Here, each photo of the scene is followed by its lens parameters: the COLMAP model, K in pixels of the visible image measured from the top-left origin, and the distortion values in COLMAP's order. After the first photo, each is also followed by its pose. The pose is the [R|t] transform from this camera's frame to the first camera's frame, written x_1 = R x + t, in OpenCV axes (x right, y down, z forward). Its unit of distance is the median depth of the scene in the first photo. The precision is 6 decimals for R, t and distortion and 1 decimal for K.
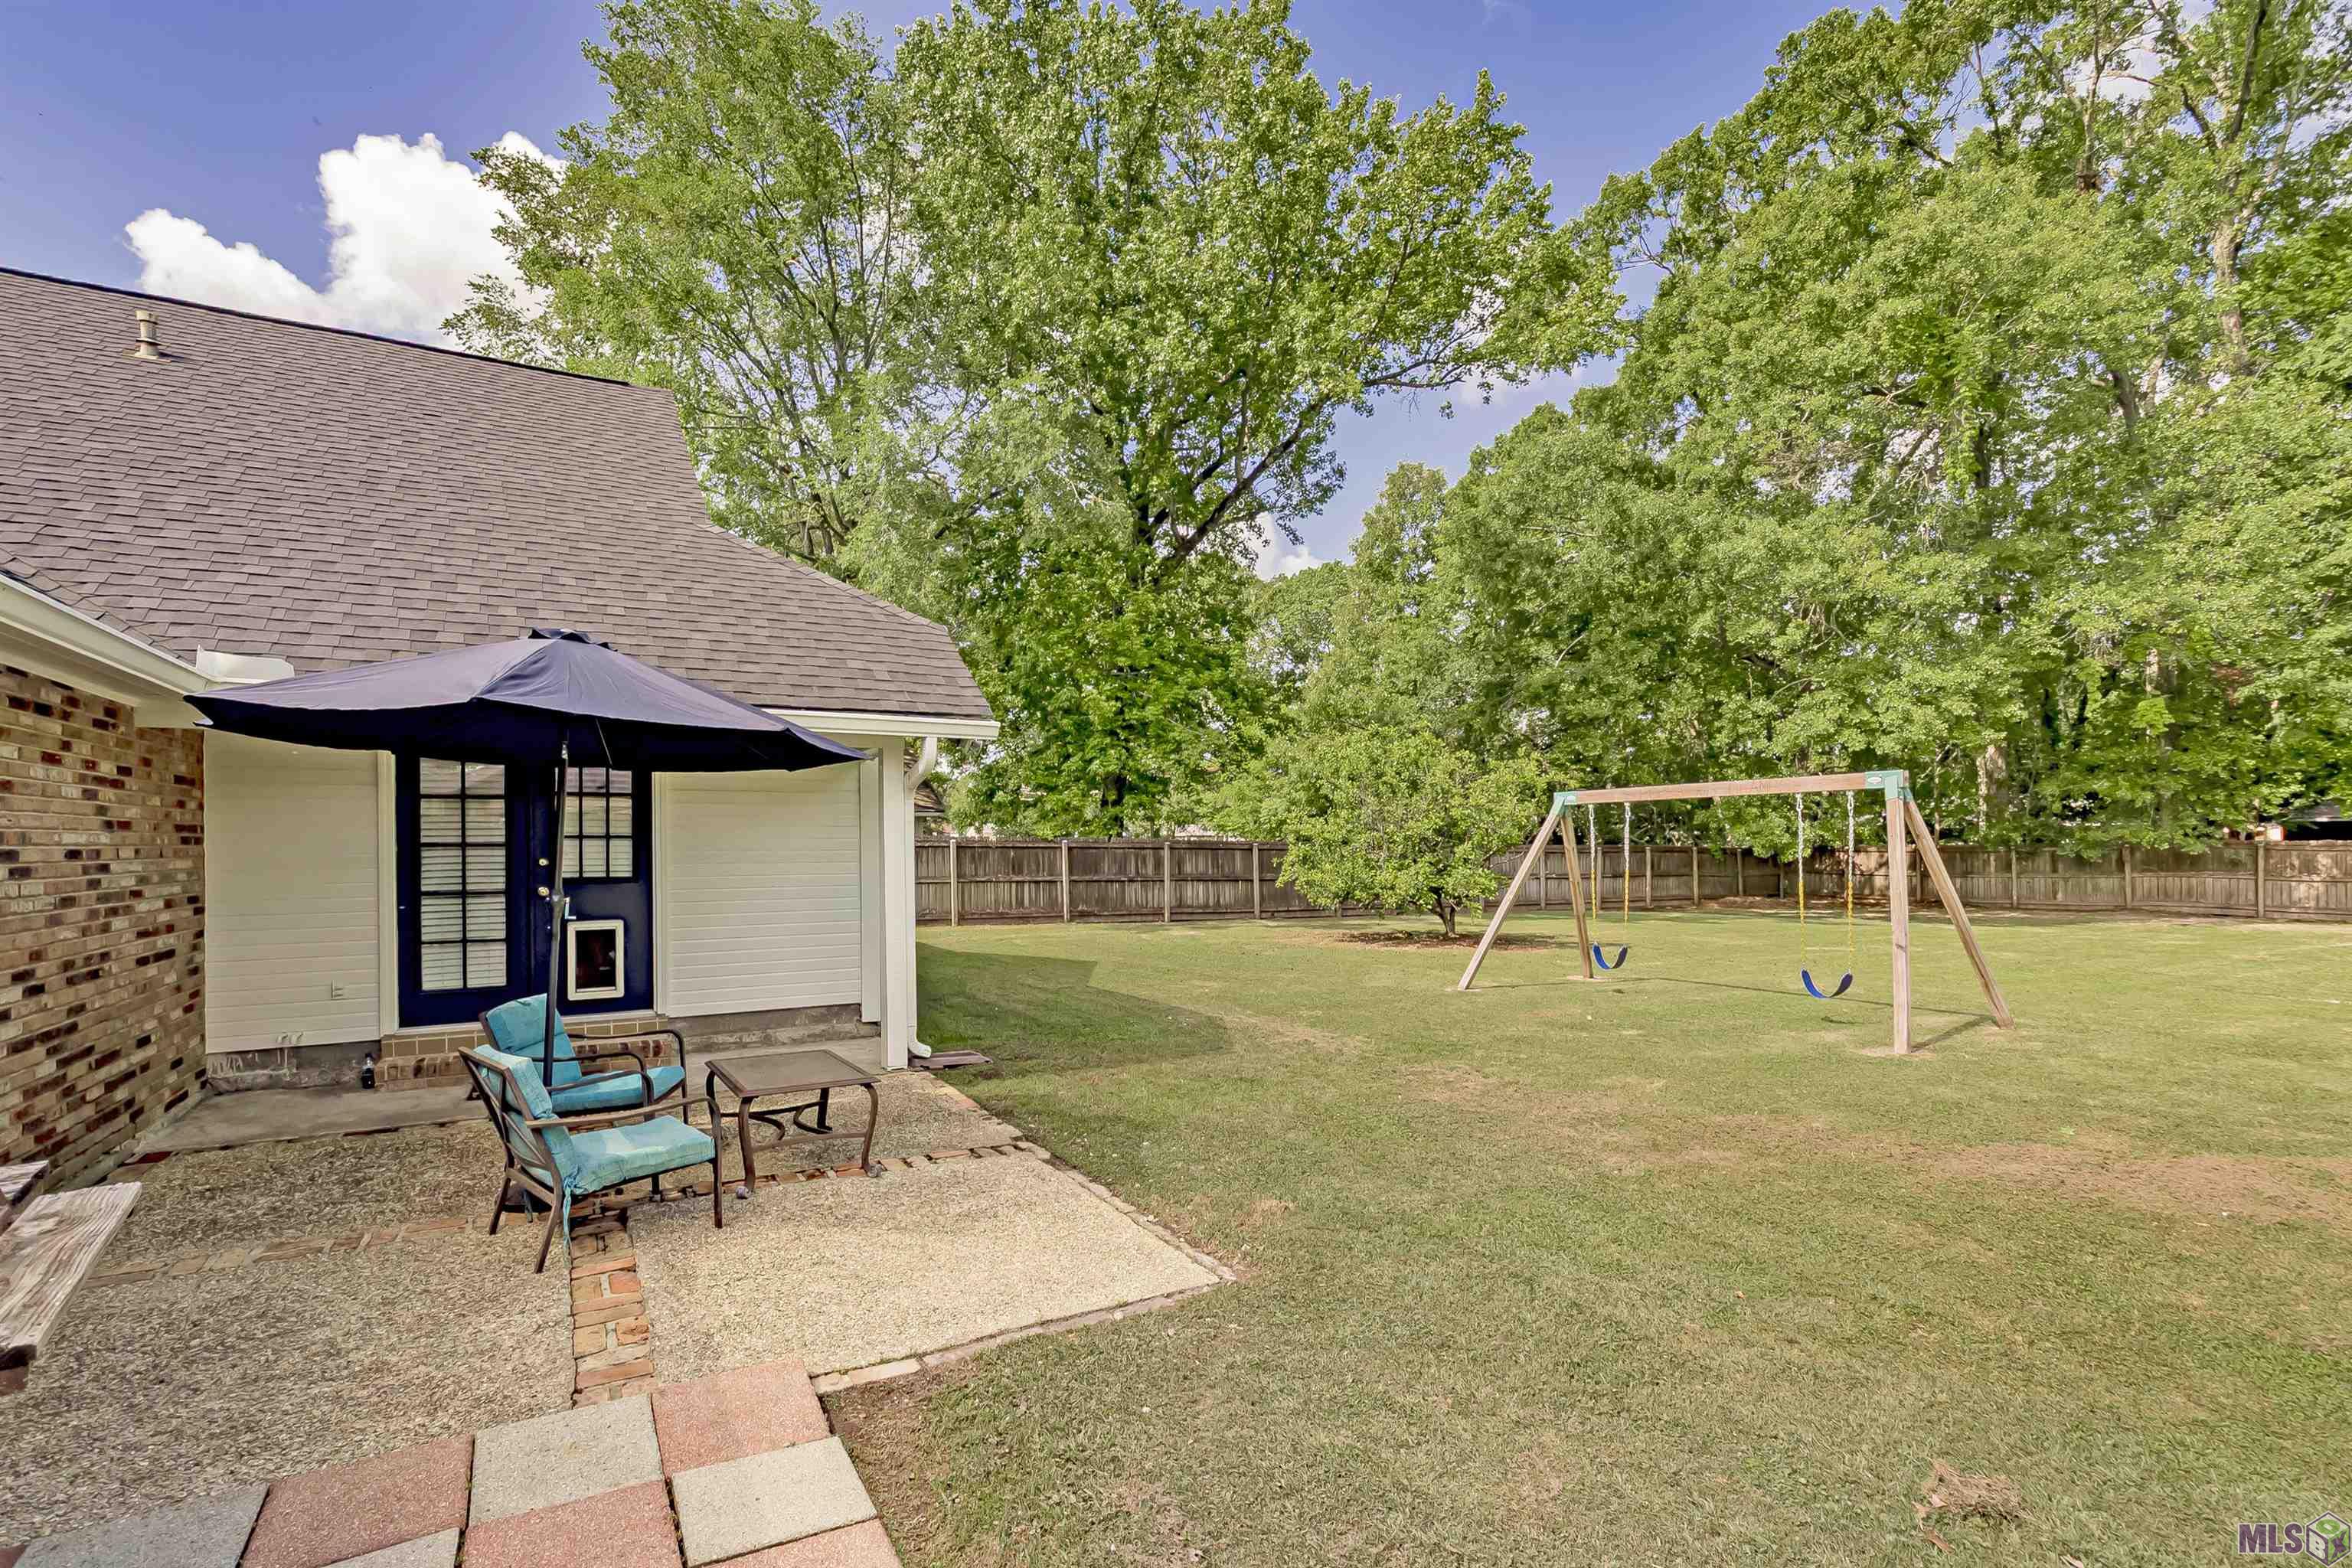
lens RADIAL K [[1078.0, 0, 1181.1], [0, 1078.0, 844.8], [0, 0, 1]] dist [0.000637, 0.000051]
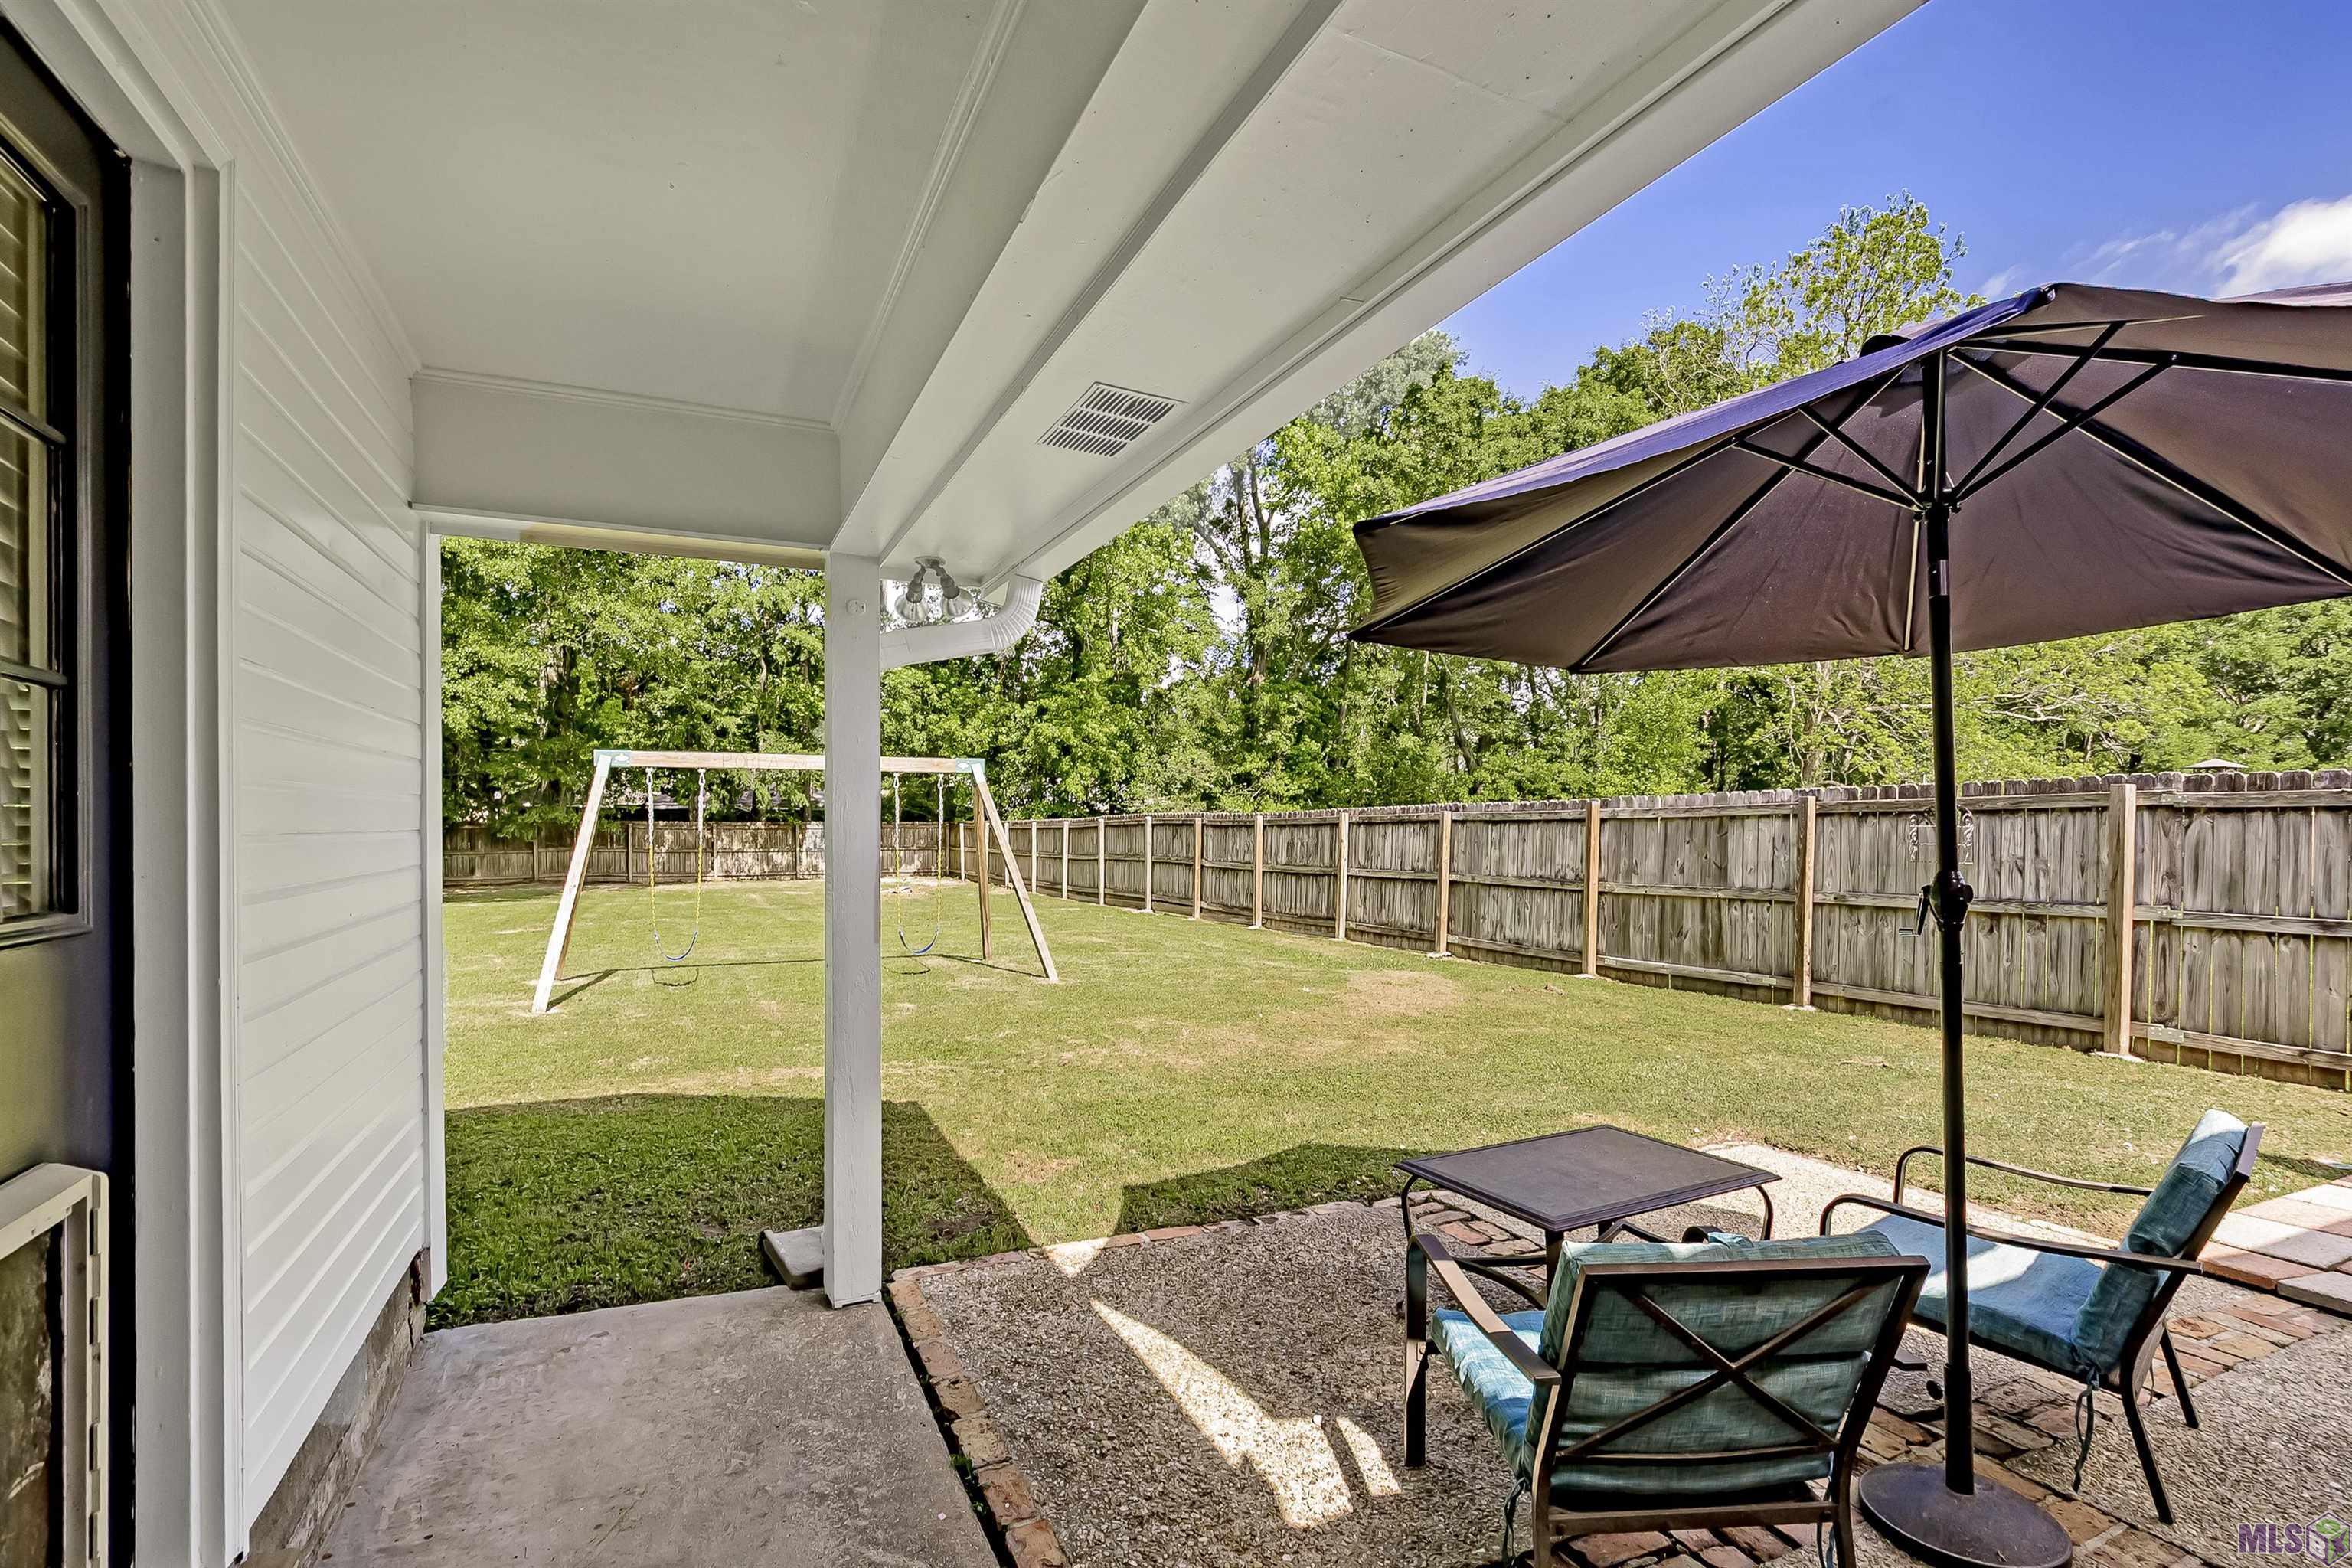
lens RADIAL K [[1078.0, 0, 1181.1], [0, 1078.0, 844.8], [0, 0, 1]] dist [0.000637, 0.000051]
pose [[0.072438, -0.007794, 0.997342, -0.447614], [-0.009590, 0.999918, 0.008510, 0.012033], [-0.997327, -0.010181, 0.072357, 0.543079]]
